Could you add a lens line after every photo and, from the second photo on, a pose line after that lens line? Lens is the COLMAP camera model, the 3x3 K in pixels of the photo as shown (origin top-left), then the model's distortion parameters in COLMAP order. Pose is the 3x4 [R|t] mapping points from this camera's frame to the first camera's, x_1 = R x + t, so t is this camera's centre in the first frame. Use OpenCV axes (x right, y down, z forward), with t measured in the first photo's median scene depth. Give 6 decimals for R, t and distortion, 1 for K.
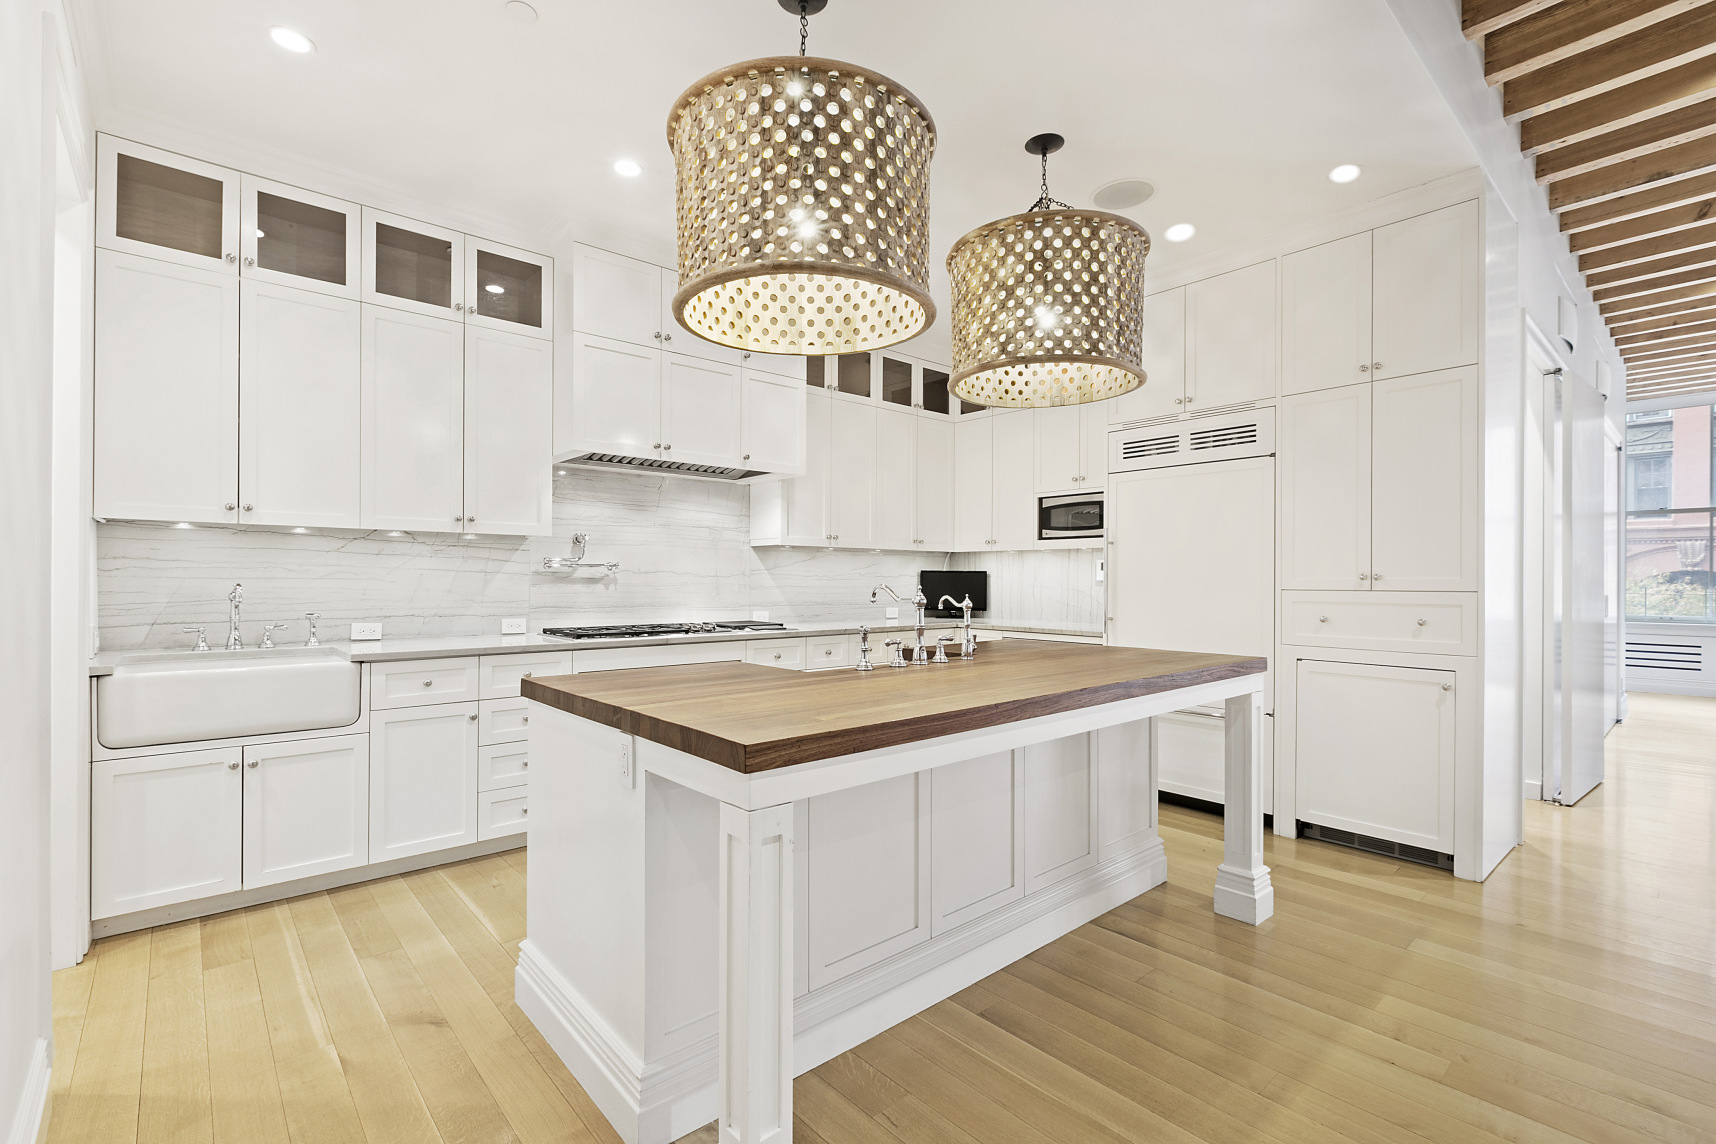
lens RADIAL K [[765.8, 0, 855.8], [0, 765.8, 572.3], [0, 0, 1]] dist [0.002845, 0.000130]
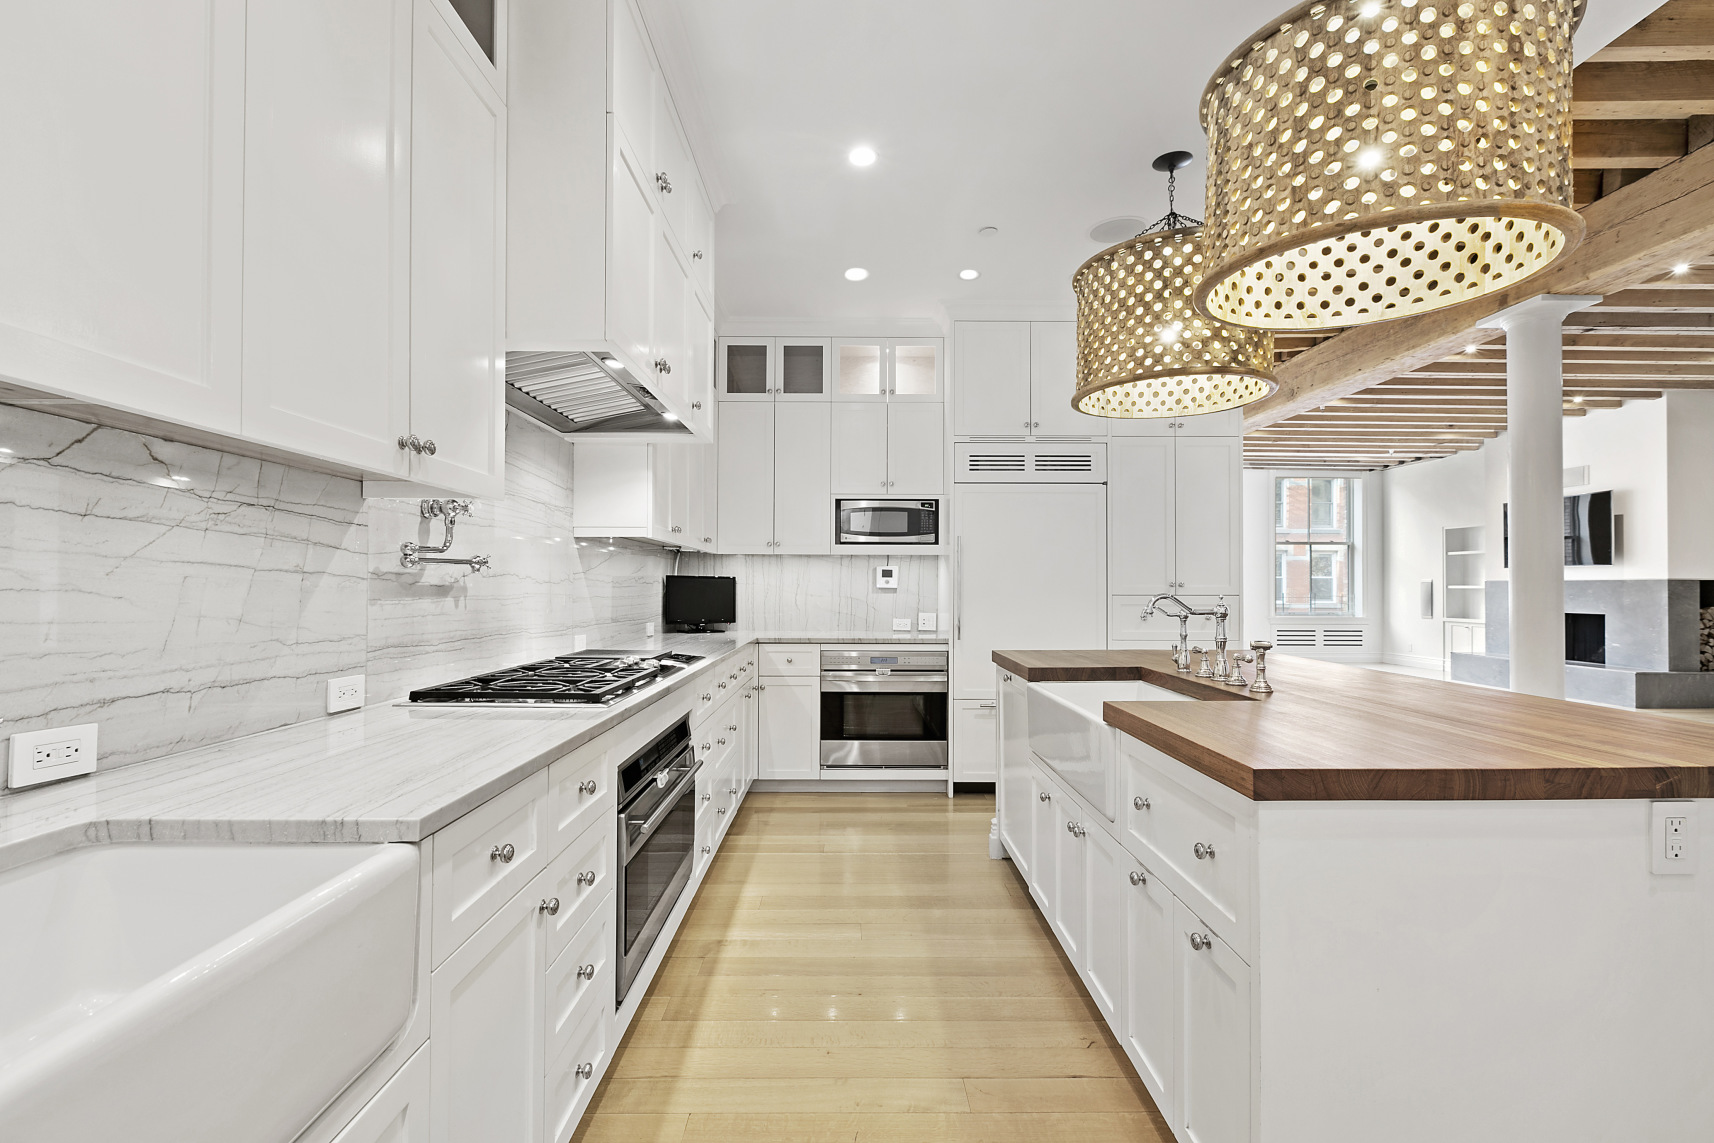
lens RADIAL K [[764.9, 0, 857.9], [0, 764.9, 580.2], [0, 0, 1]] dist [0.002845, 0.000130]
pose [[0.643882, 0.003353, 0.765117, -0.582937], [-0.003662, 0.999992, -0.001301, 0.003587], [-0.765116, -0.001964, 0.643890, 0.474768]]
